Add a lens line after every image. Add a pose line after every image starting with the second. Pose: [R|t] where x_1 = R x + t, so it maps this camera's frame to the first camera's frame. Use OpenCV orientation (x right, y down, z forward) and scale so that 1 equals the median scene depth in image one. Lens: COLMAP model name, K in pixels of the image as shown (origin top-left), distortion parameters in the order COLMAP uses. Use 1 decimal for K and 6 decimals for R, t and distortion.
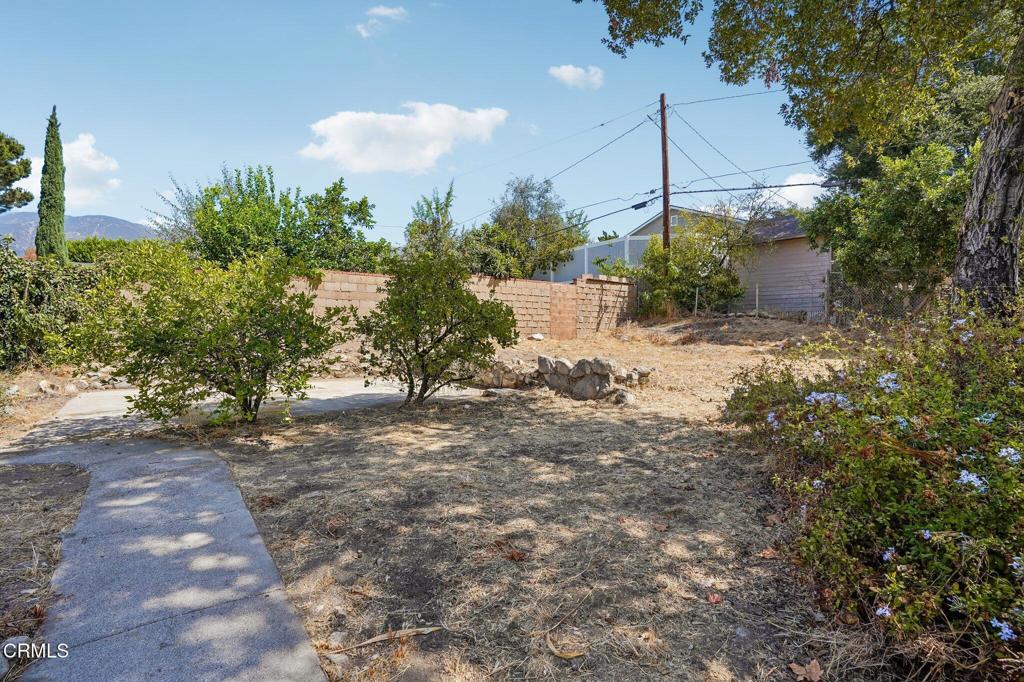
lens RADIAL K [[479.0, 0, 512.0], [0, 479.0, 341.0], [0, 0, 1]] dist [-0.068859, 0.000211]
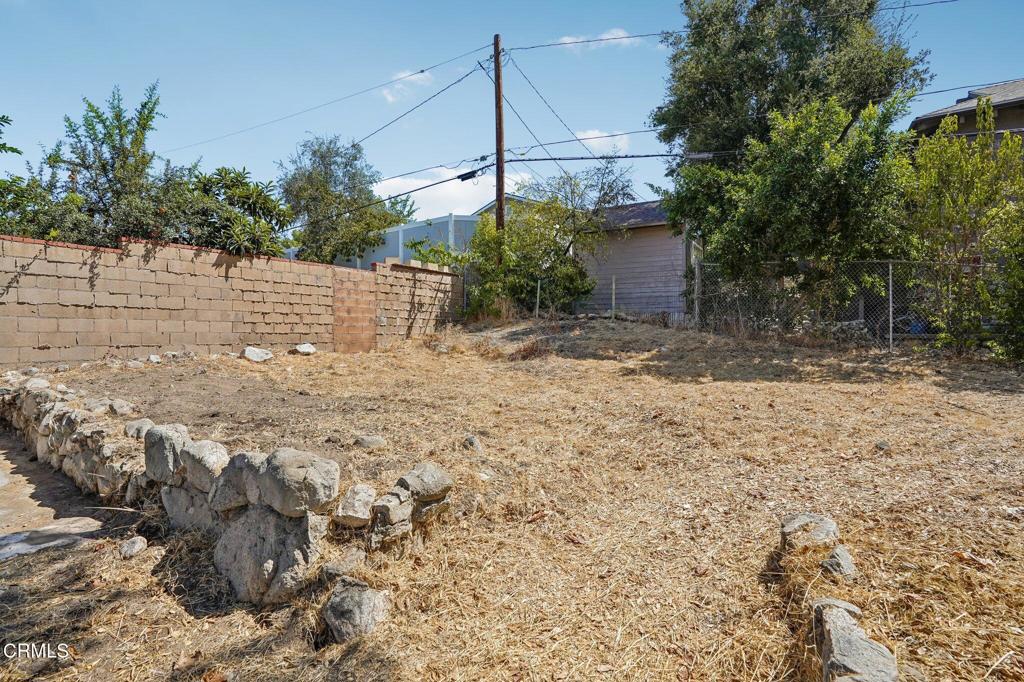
lens RADIAL K [[477.2, 0, 512.0], [0, 477.2, 341.0], [0, 0, 1]] dist [-0.000759, 0.000012]
pose [[0.944121, -0.008716, 0.329485, 0.090903], [0.009257, 0.999957, -0.000074, -0.014622], [-0.329470, 0.003120, 0.944161, 0.274663]]
